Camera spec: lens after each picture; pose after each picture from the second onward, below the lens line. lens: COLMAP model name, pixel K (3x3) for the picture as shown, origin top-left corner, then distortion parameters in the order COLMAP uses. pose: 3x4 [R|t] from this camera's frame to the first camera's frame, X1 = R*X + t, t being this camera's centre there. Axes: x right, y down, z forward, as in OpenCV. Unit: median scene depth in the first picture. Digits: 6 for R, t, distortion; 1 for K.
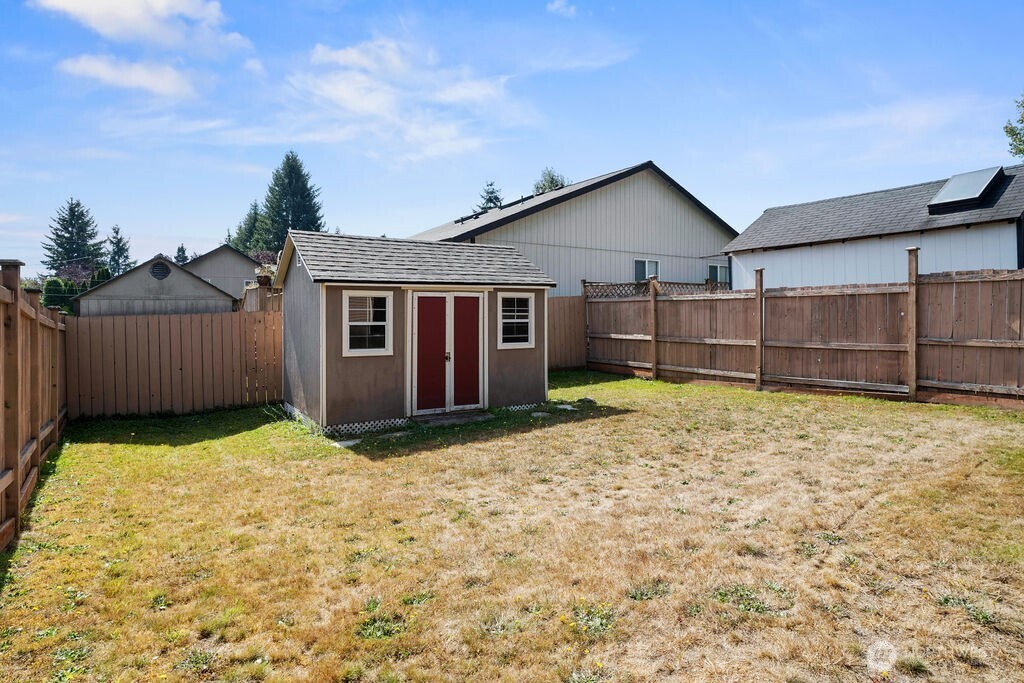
lens RADIAL K [[571.3, 0, 511.3], [0, 571.3, 324.7], [0, 0, 1]] dist [-0.004805, -0.000442]
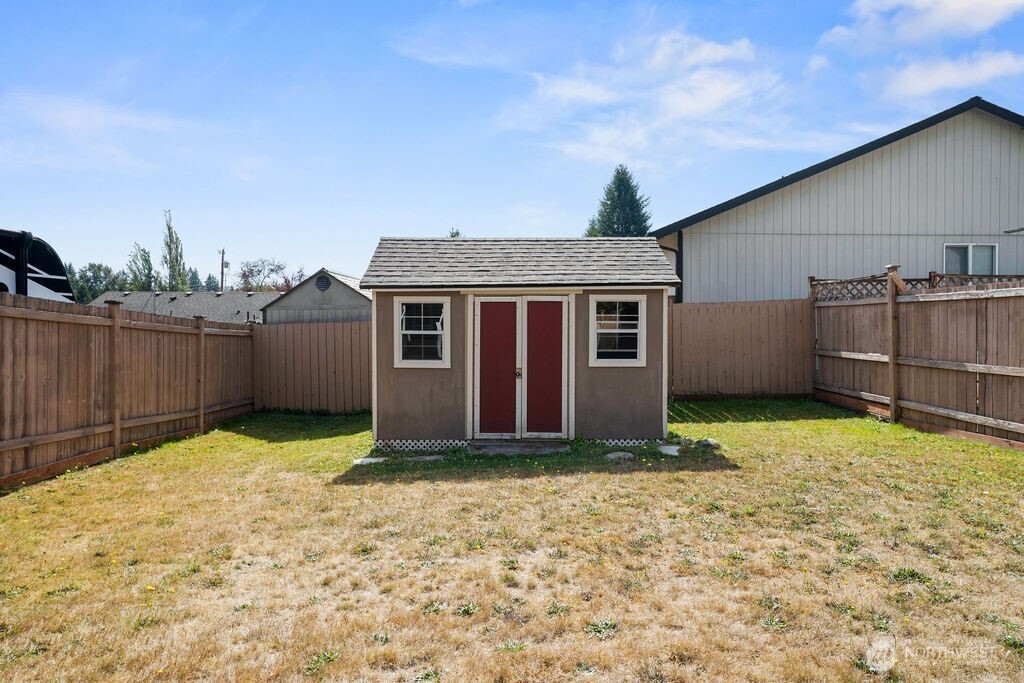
lens RADIAL K [[582.2, 0, 504.7], [0, 582.2, 338.1], [0, 0, 1]] dist [-0.011886, 0.001445]
pose [[0.837165, 0.015511, -0.546730, 0.316501], [-0.012260, 0.999879, 0.009594, -0.002928], [0.546813, -0.001329, 0.837254, 0.252774]]
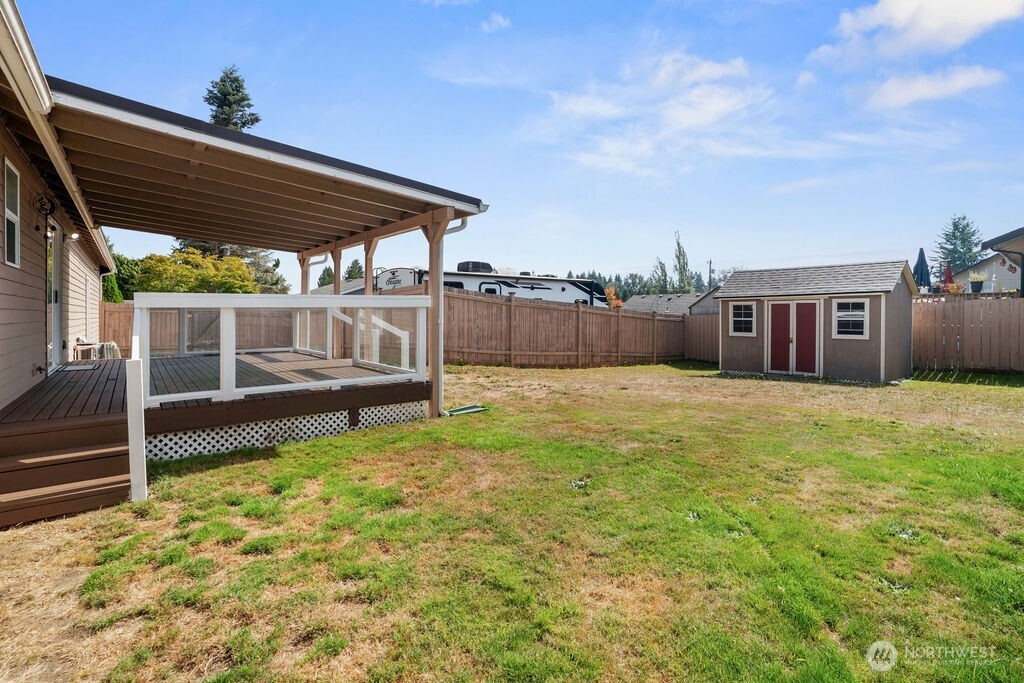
lens RADIAL K [[491.2, 0, 512.6], [0, 491.2, 314.0], [0, 0, 1]] dist [-0.070686, 0.029551]
pose [[0.134617, -0.000327, -0.990898, 1.058515], [-0.021832, 0.999756, -0.003296, 0.002858], [0.990657, 0.022077, 0.134577, 0.028906]]
